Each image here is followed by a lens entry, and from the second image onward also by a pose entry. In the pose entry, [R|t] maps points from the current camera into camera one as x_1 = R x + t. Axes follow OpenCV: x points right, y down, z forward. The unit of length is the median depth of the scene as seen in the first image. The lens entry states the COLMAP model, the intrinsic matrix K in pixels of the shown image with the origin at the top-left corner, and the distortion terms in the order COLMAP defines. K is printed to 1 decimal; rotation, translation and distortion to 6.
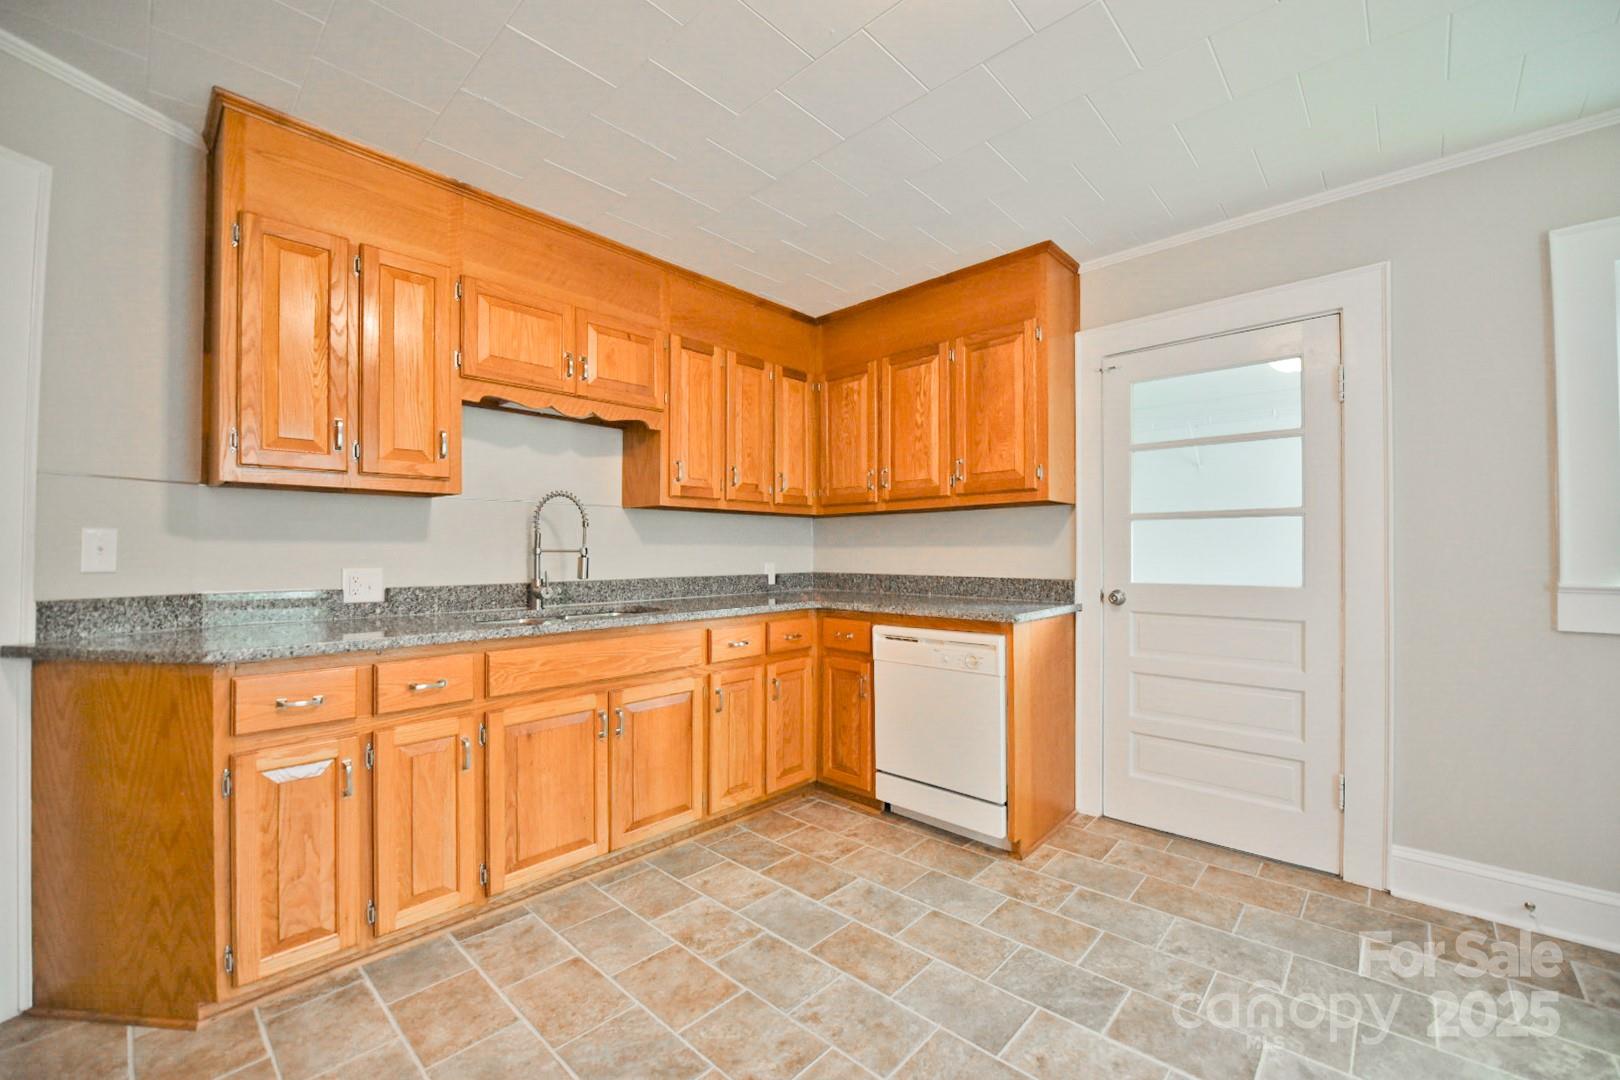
lens RADIAL K [[647.6, 0, 803.6], [0, 647.6, 537.3], [0, 0, 1]] dist [-0.018051, -0.000019]
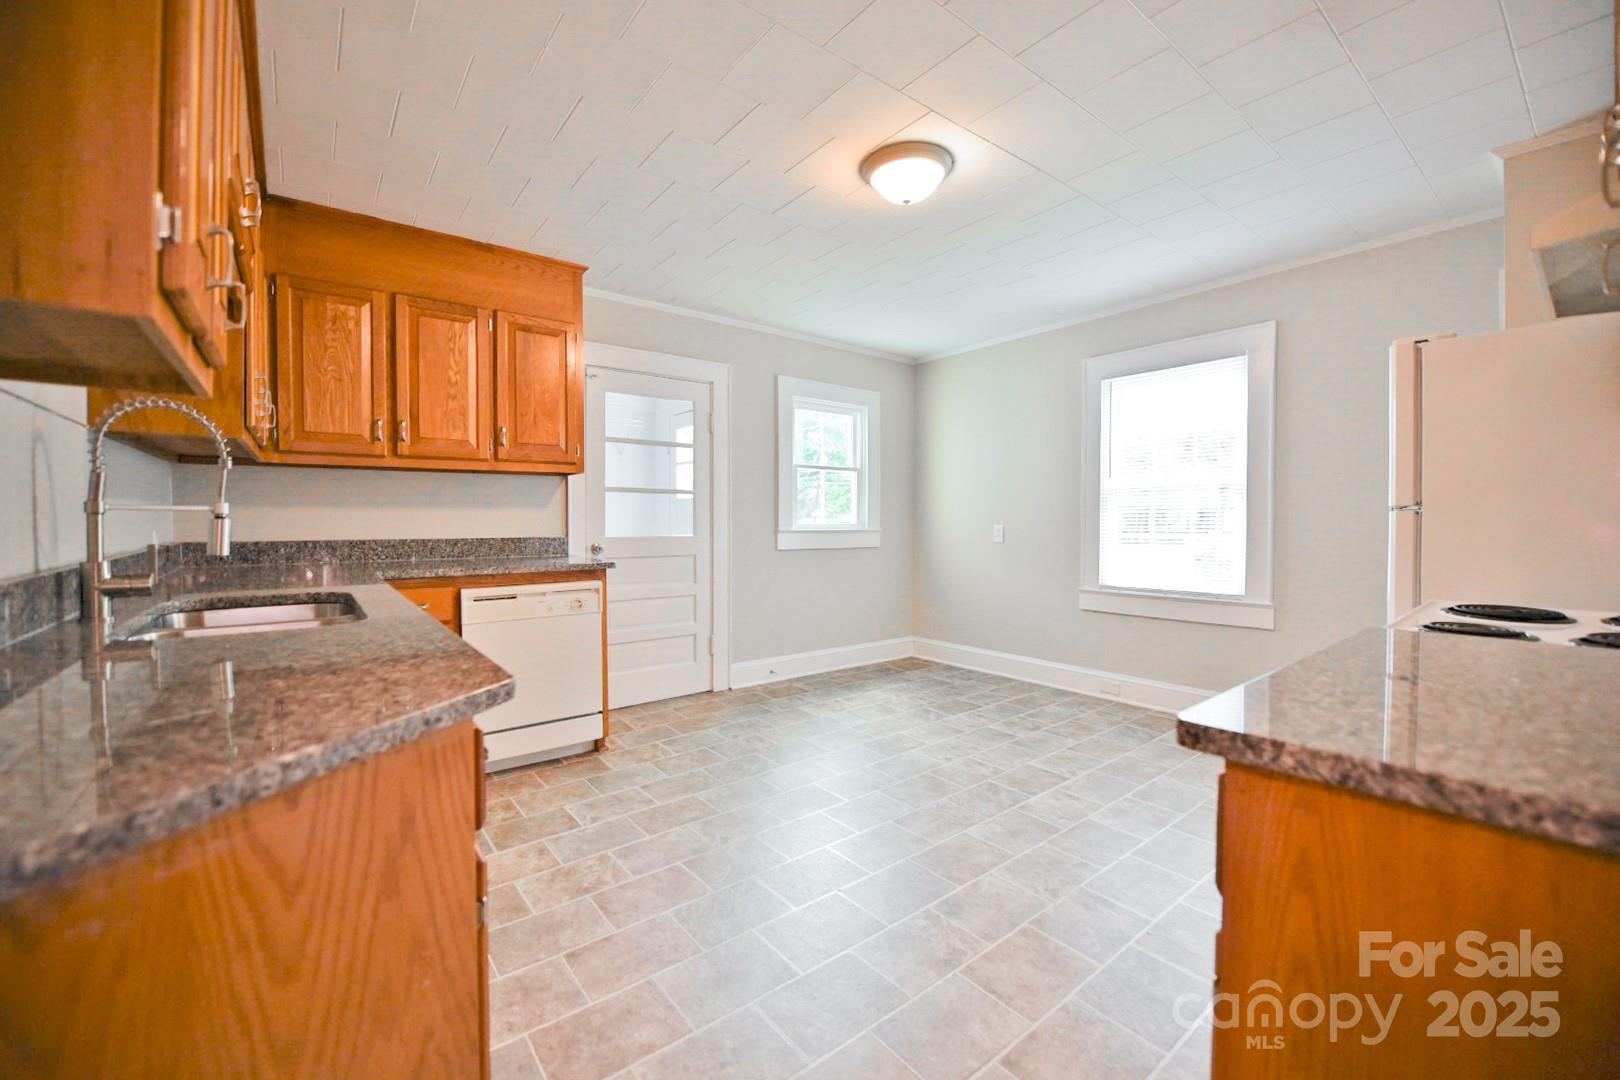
lens RADIAL K [[655.9, 0, 817.5], [0, 655.9, 531.1], [0, 0, 1]] dist [-0.017923, -0.000102]
pose [[0.145832, -0.020077, 0.989106, -0.951242], [-0.023050, 0.999454, 0.023686, 0.016814], [-0.989041, -0.026253, 0.145289, 0.416030]]
